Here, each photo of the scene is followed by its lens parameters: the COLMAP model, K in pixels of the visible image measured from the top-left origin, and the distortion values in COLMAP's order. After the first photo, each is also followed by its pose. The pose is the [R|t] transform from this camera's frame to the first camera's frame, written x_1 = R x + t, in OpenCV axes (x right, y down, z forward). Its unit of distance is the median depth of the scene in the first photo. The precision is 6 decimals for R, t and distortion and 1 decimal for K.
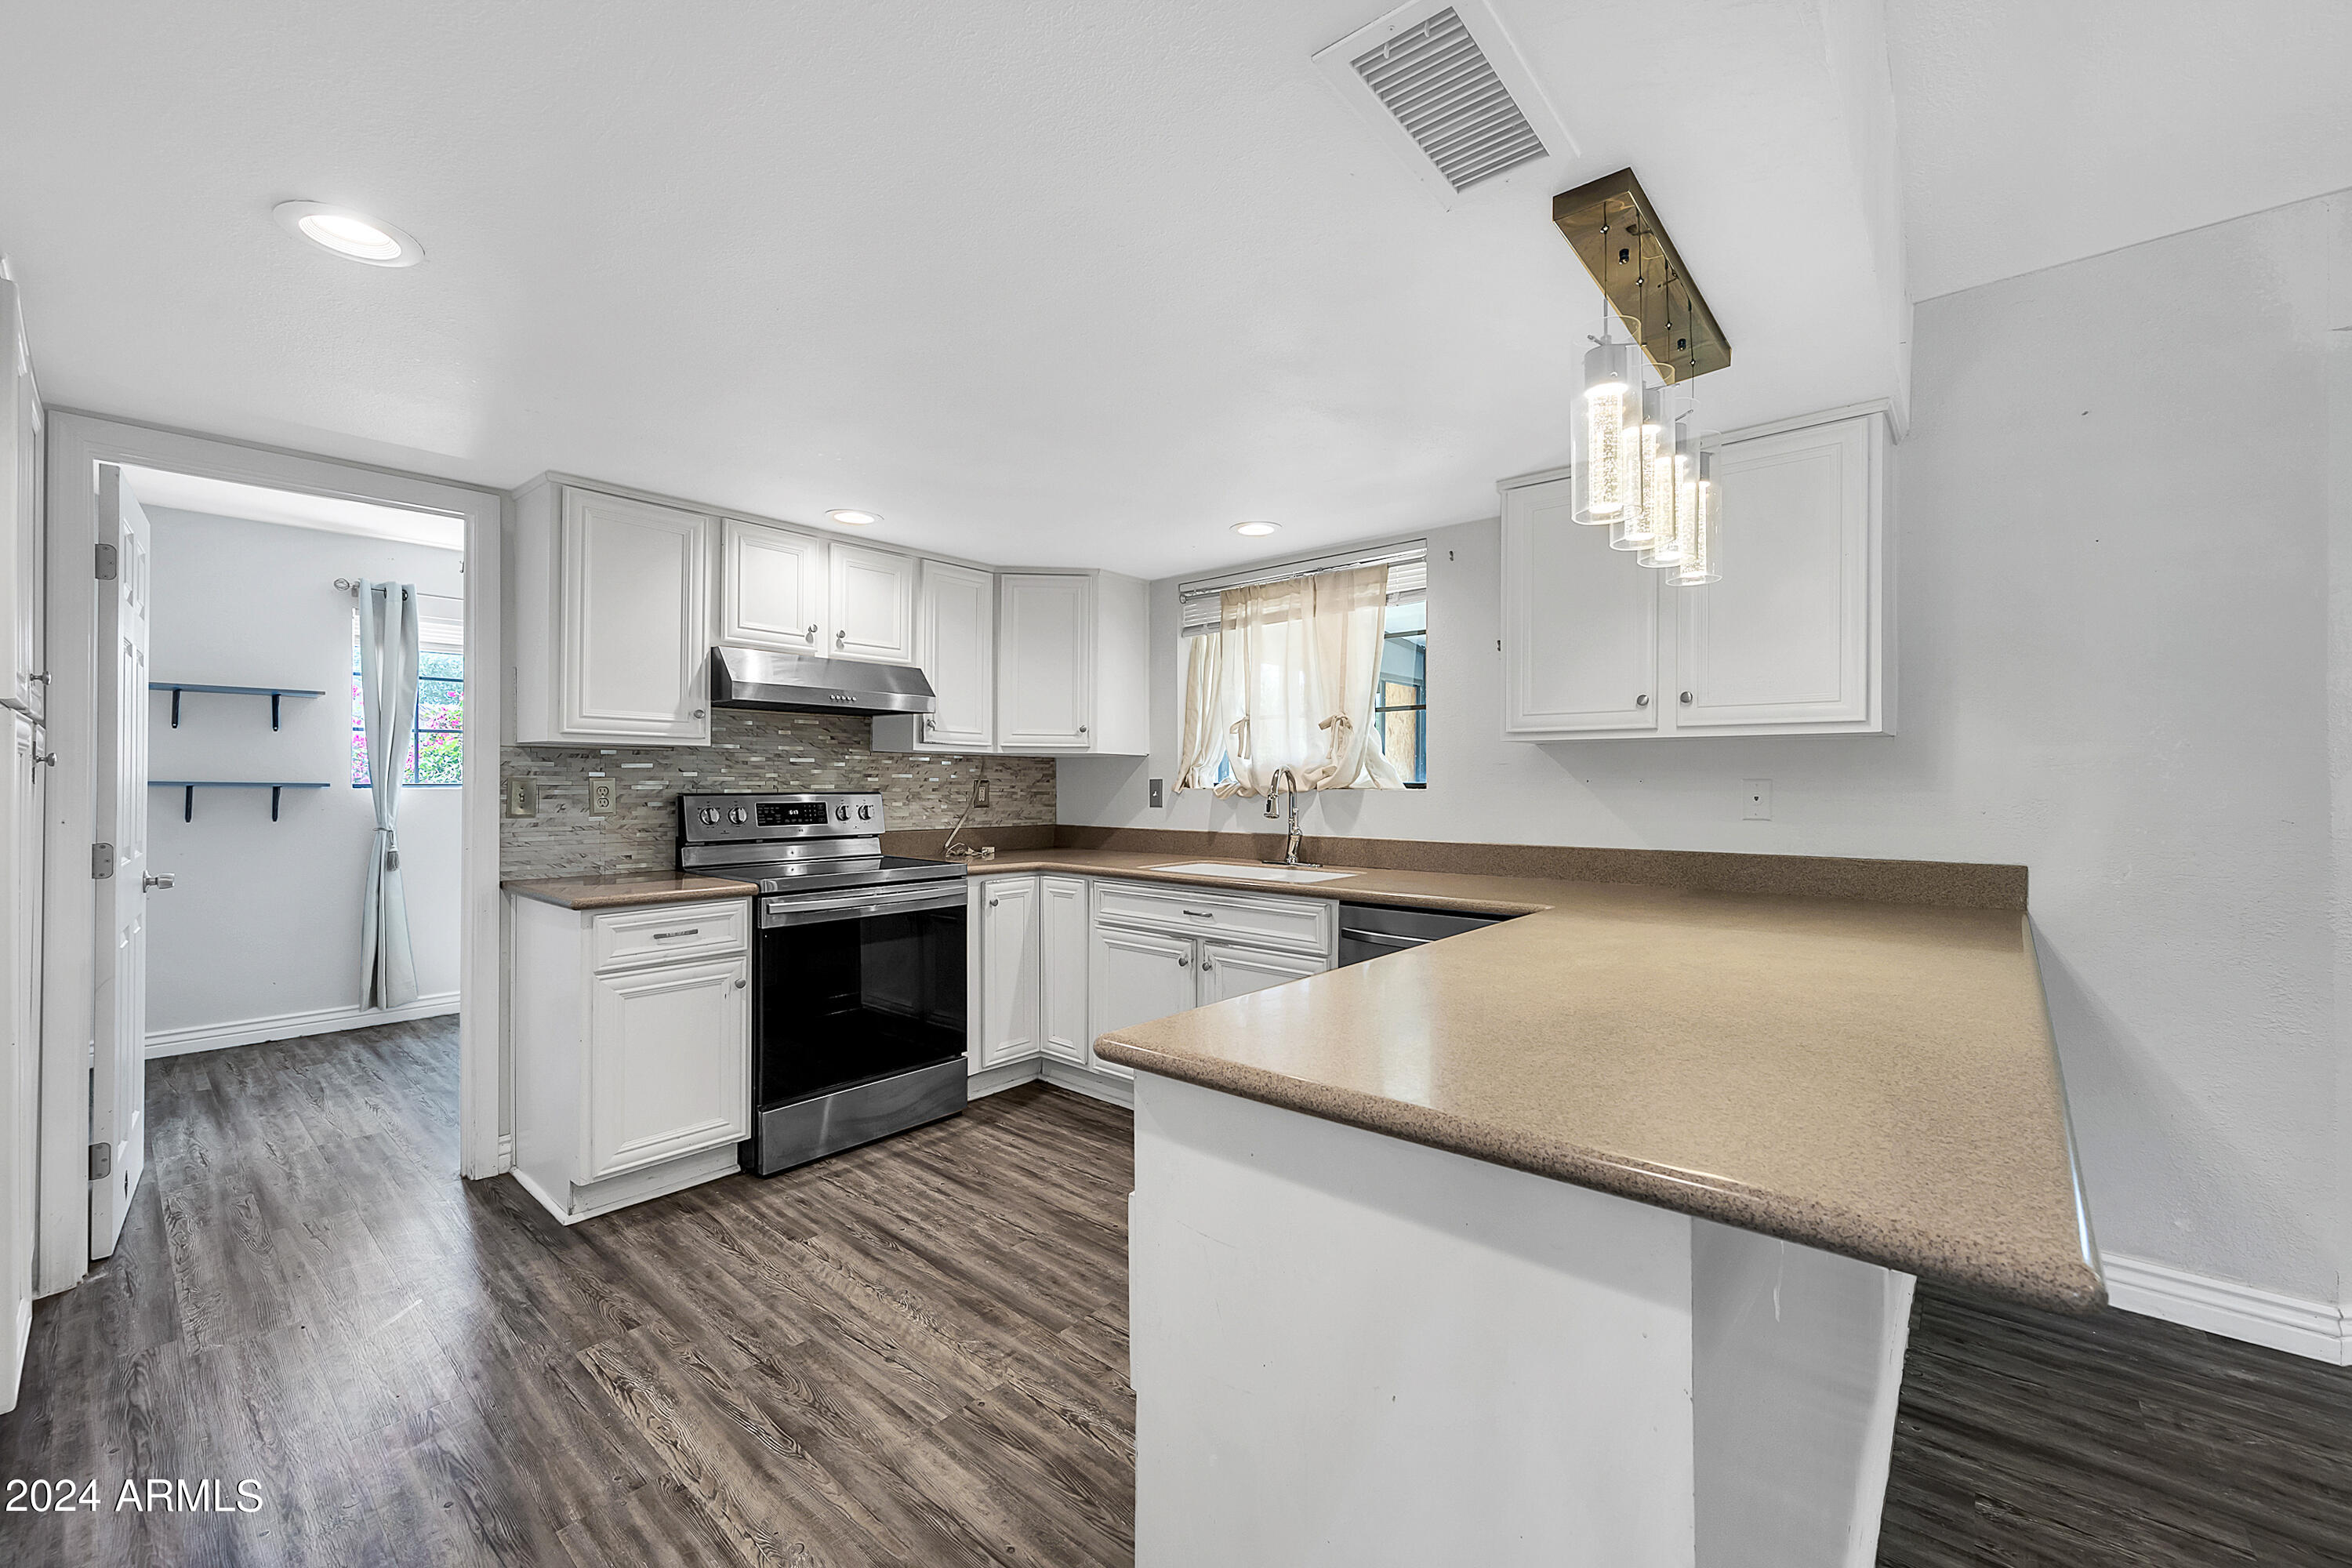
lens RADIAL K [[942.0, 0, 1182.8], [0, 942.0, 776.1], [0, 0, 1]] dist [0.001607, -0.000355]
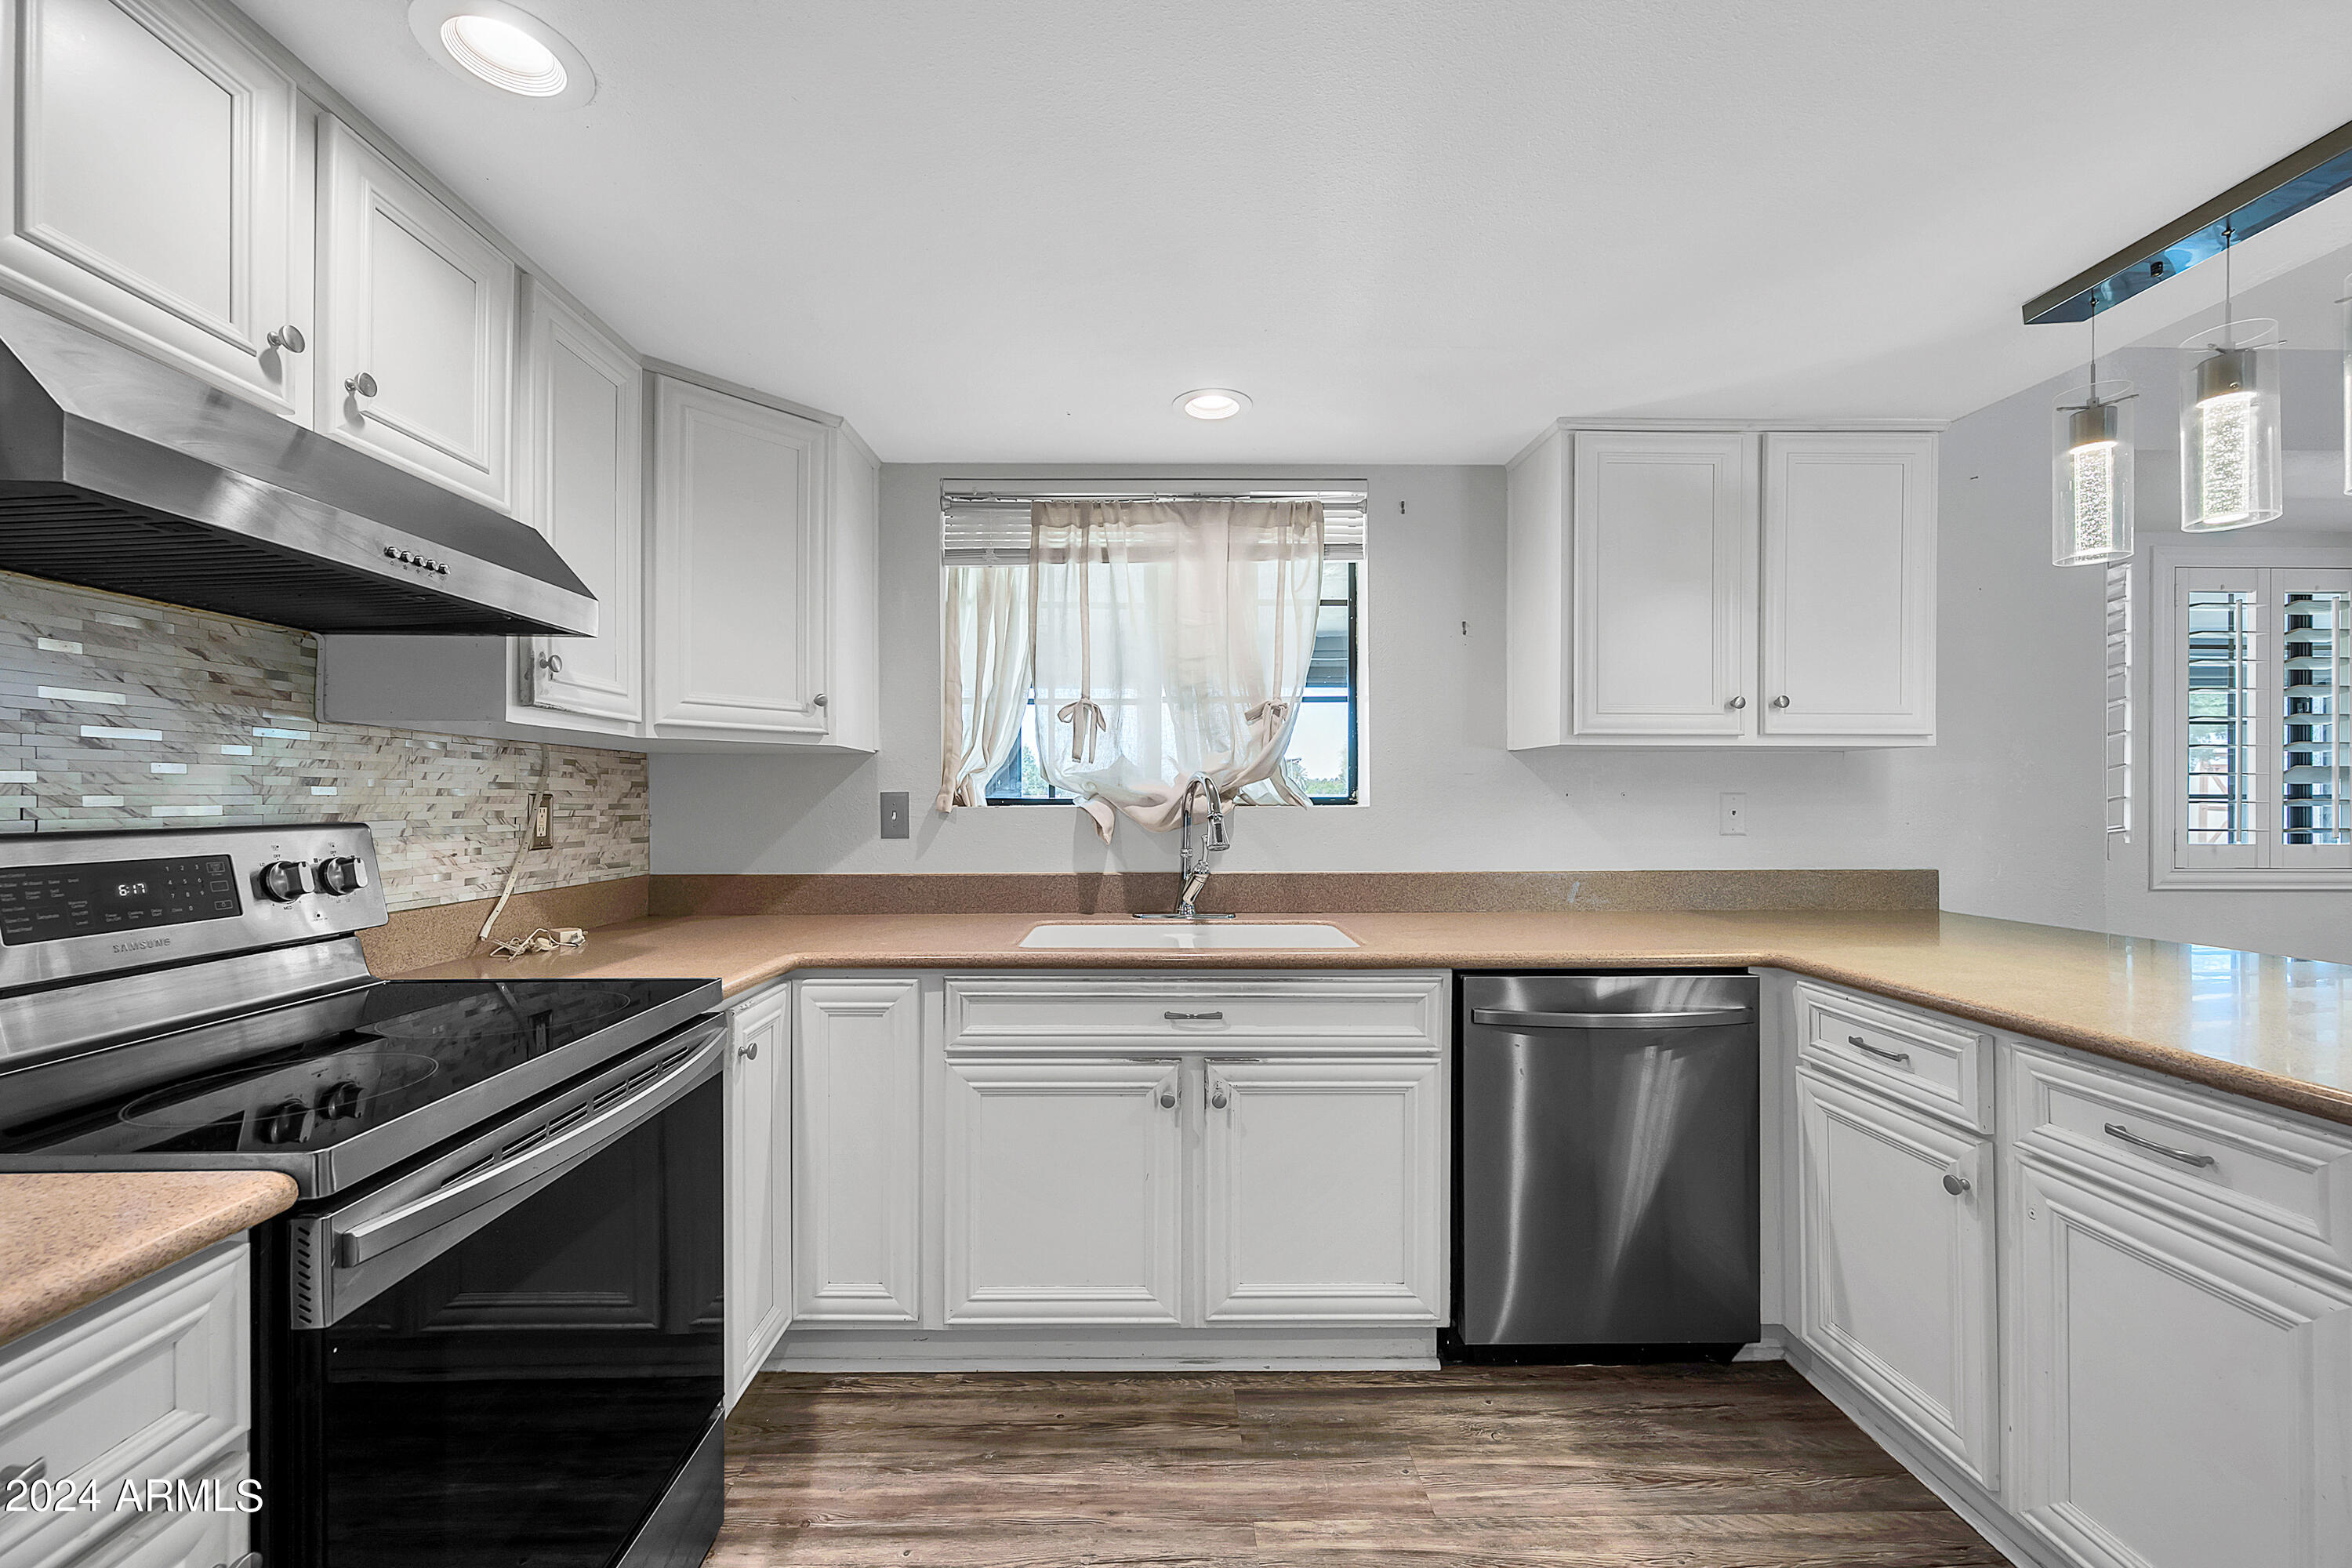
lens RADIAL K [[942.0, 0, 1158.7], [0, 942.0, 798.9], [0, 0, 1]] dist [0.001607, -0.000355]
pose [[0.747468, -0.002605, 0.664293, -0.403271], [-0.003426, 0.999964, 0.007776, 0.003074], [-0.664289, -0.008088, 0.747432, 0.570479]]
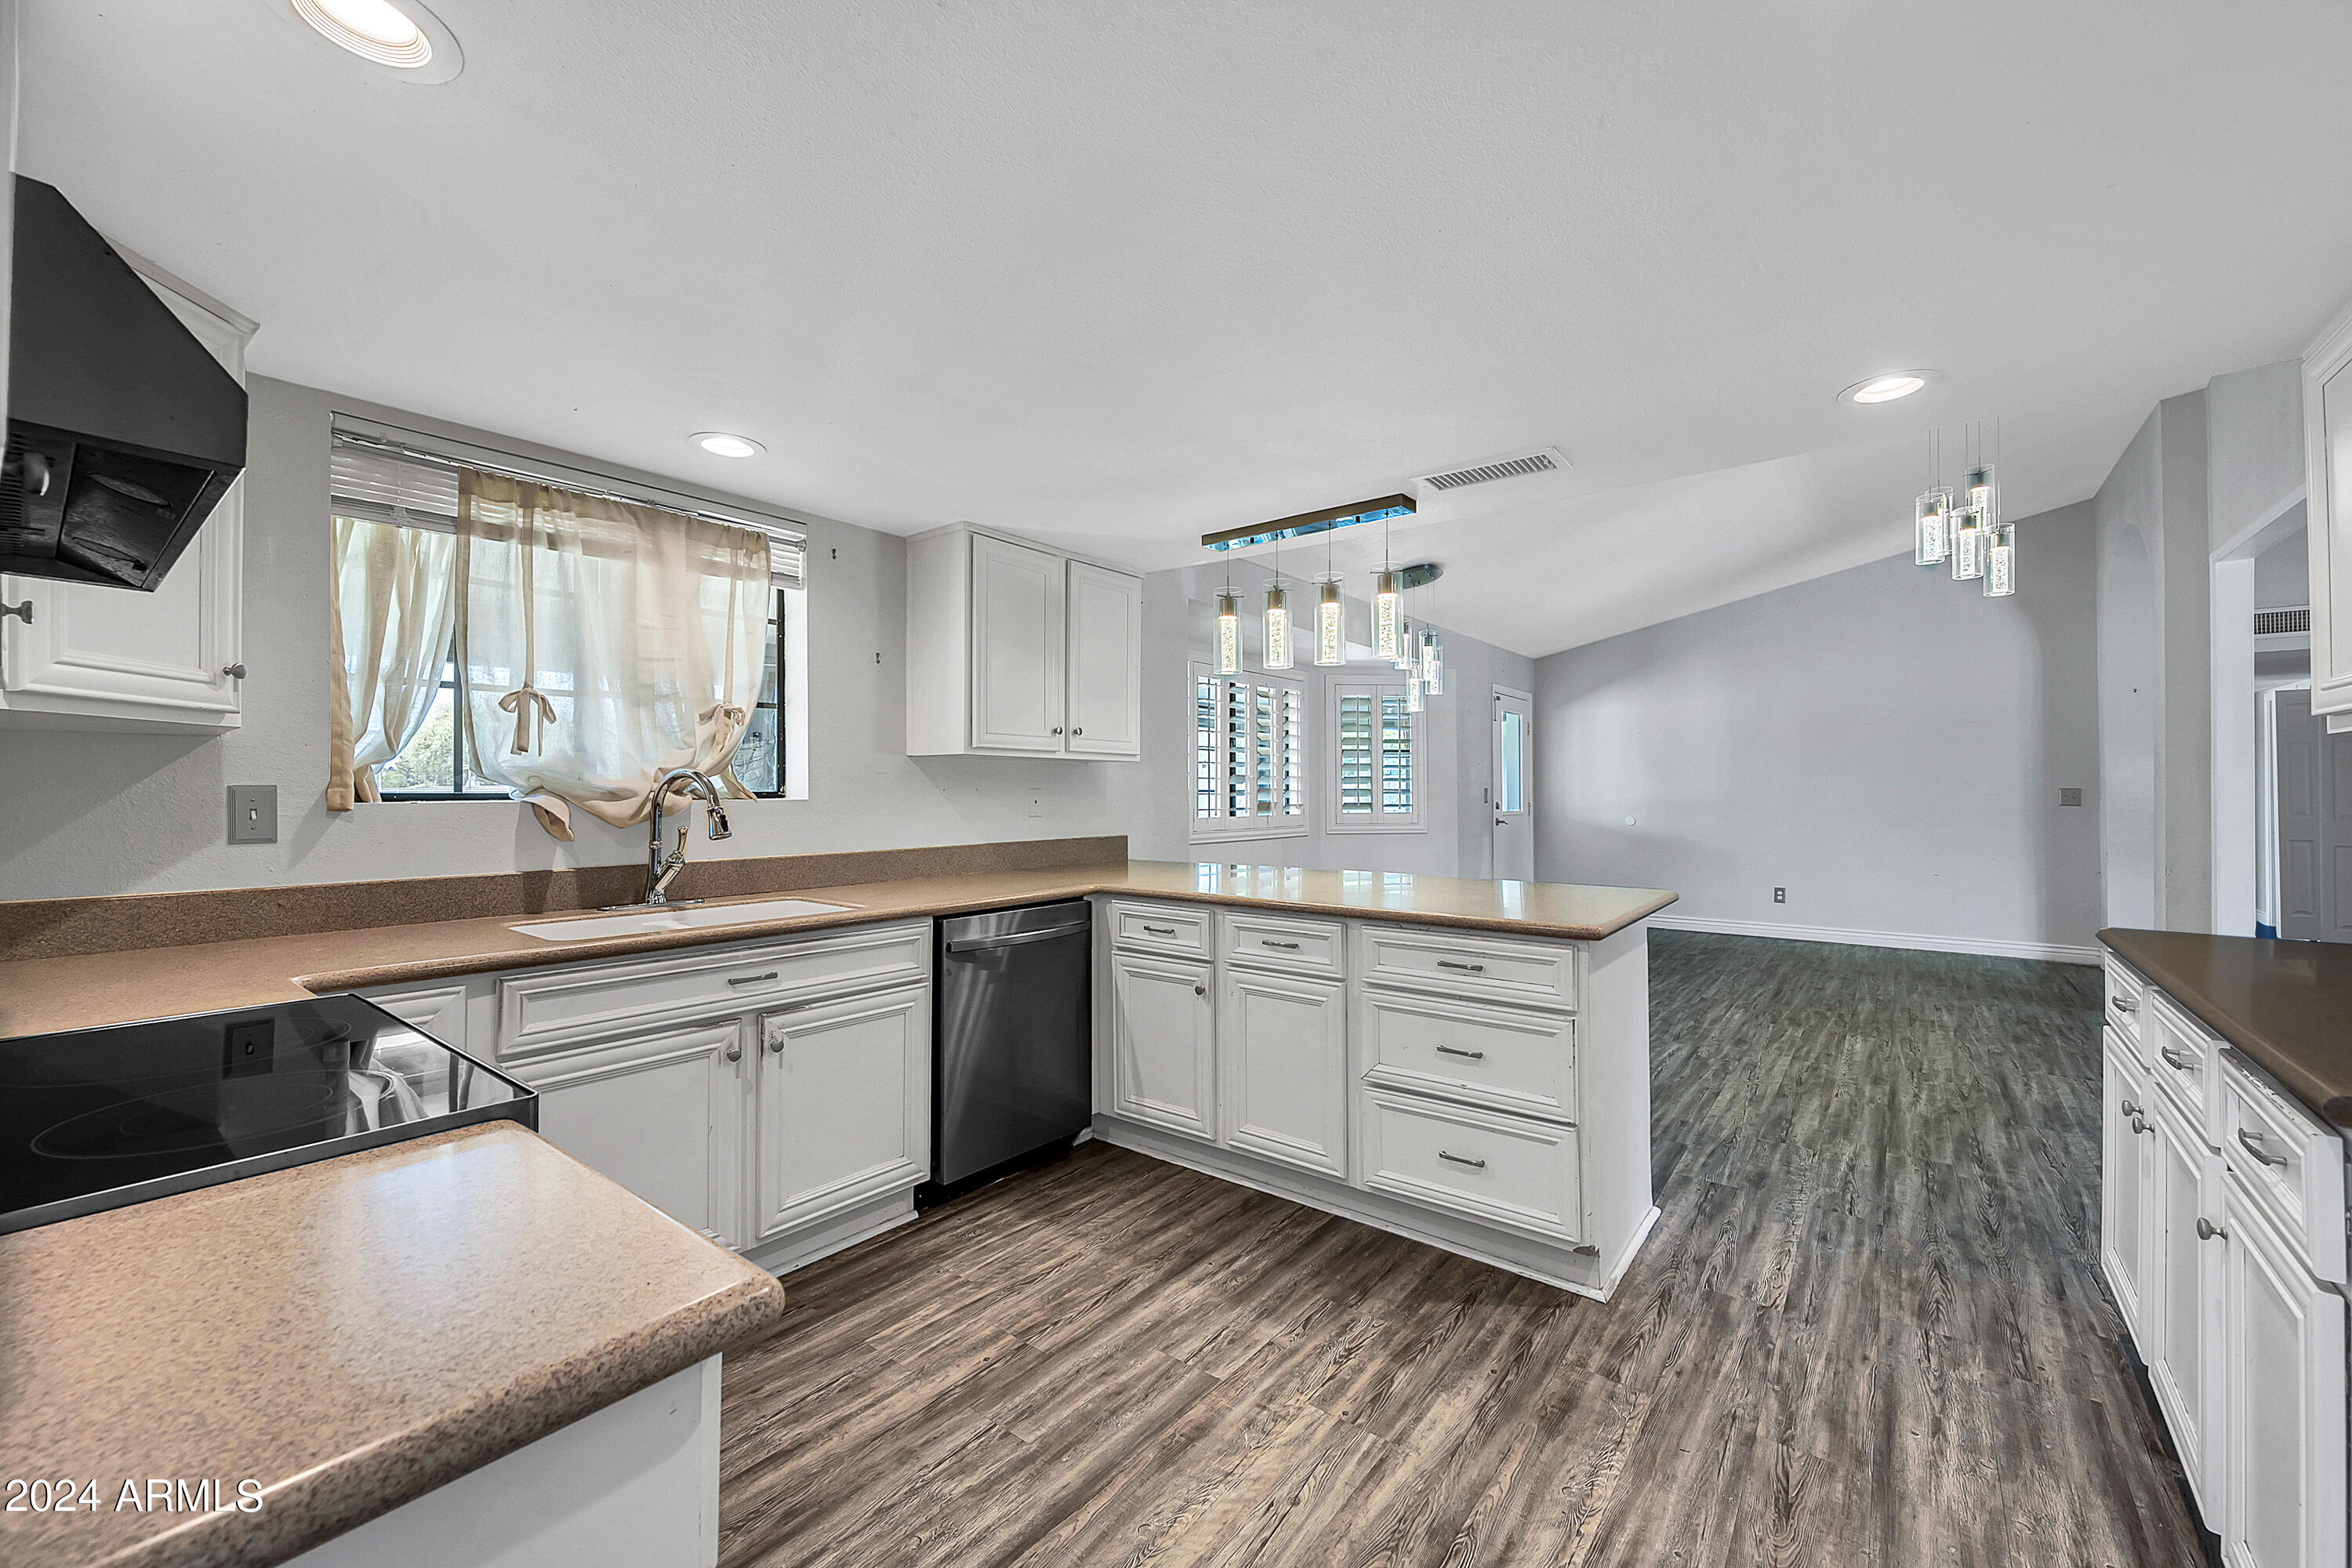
lens RADIAL K [[942.0, 0, 1186.1], [0, 942.0, 780.5], [0, 0, 1]] dist [0.001607, -0.000355]
pose [[-0.059285, 0.010521, 0.998186, -0.712386], [-0.005662, 0.999925, -0.010876, 0.004349], [-0.998225, -0.006296, -0.059221, 0.726493]]
